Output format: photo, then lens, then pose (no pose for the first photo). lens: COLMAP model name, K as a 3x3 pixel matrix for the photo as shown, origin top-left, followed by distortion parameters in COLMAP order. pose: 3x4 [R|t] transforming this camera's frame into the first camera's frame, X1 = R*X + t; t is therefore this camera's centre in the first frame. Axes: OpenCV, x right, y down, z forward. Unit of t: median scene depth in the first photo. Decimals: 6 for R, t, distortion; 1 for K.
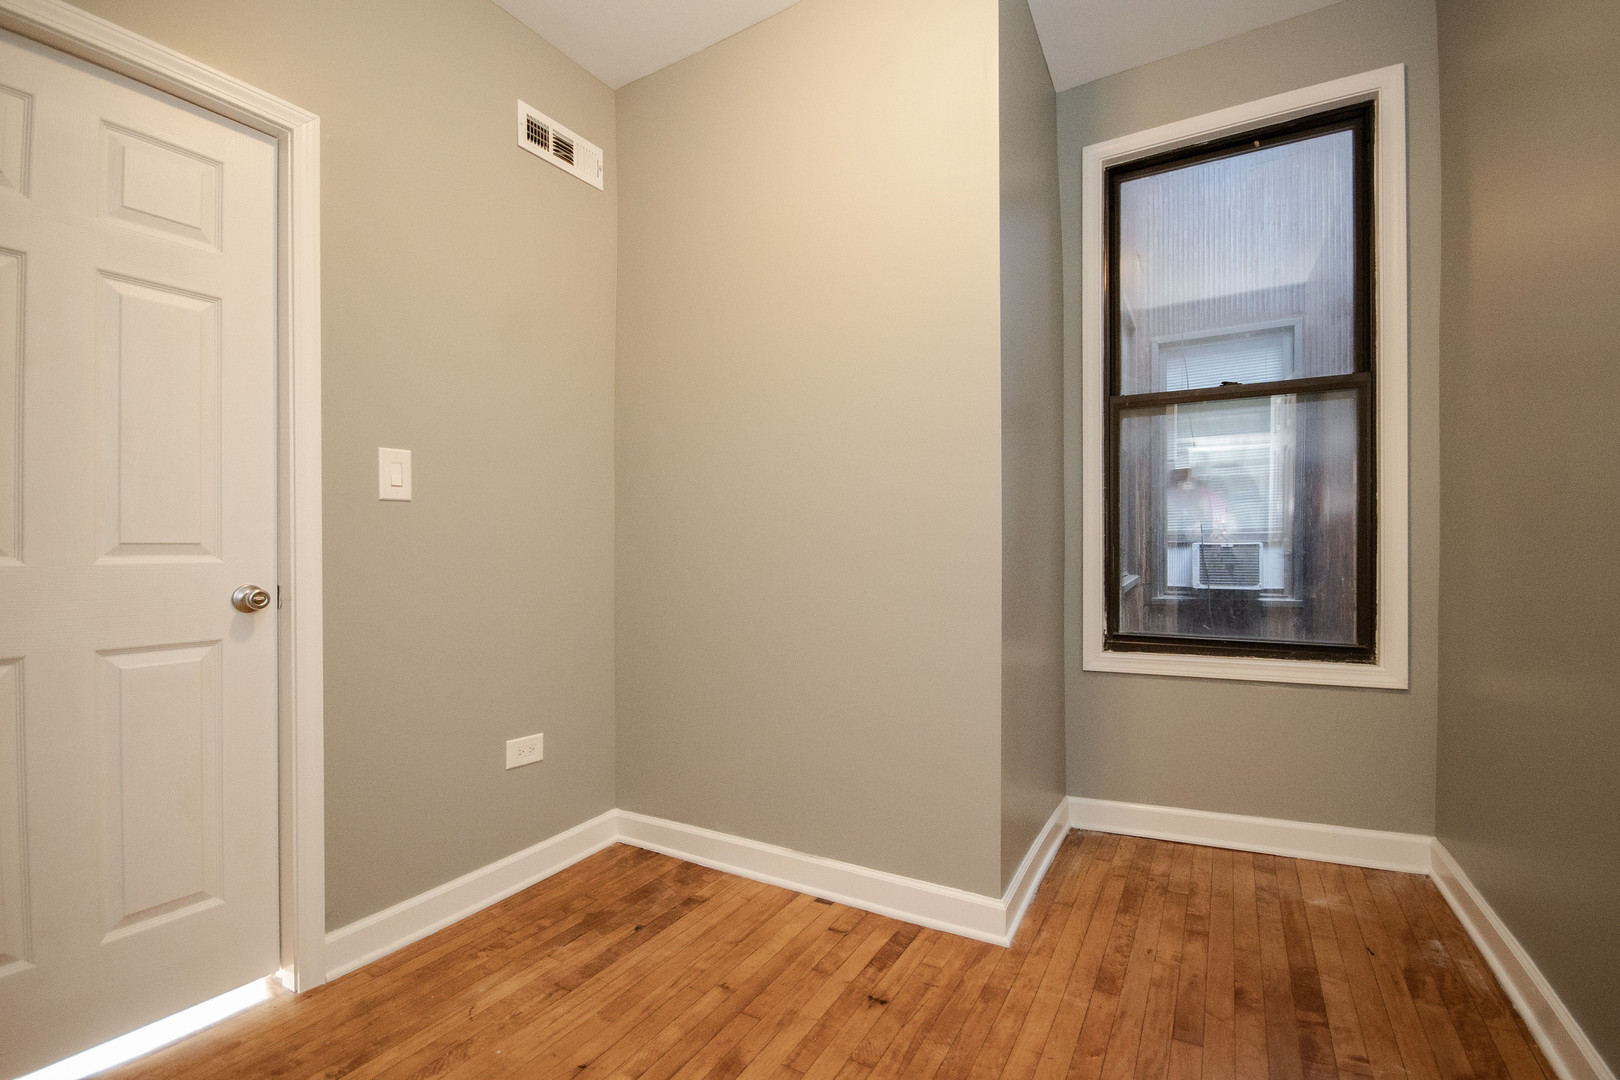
lens RADIAL K [[712.6, 0, 811.6], [0, 712.6, 540.8], [0, 0, 1]] dist [-0.005475, -0.000910]
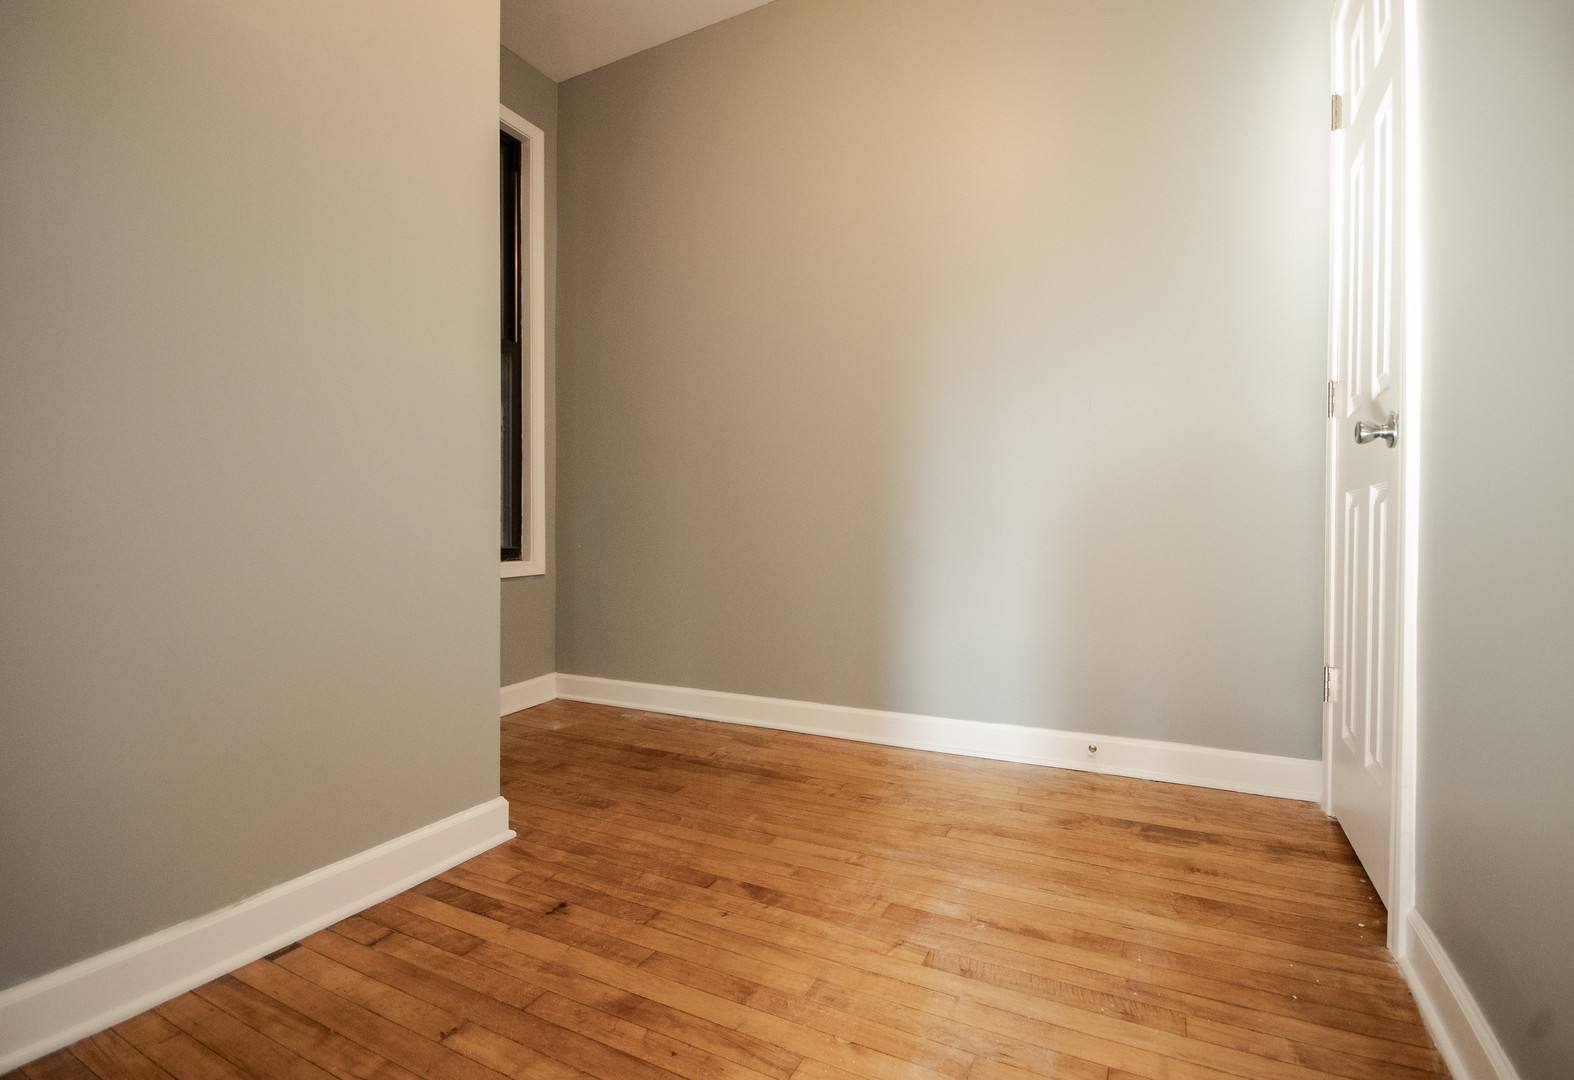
lens RADIAL K [[732.3, 0, 786.3], [0, 732.3, 538.1], [0, 0, 1]] dist [-0.001541, -0.000263]
pose [[-0.046121, -0.003433, 0.998930, -0.799954], [-0.012234, 0.999921, 0.002872, 0.151452], [-0.998861, -0.012088, -0.046159, 0.701608]]
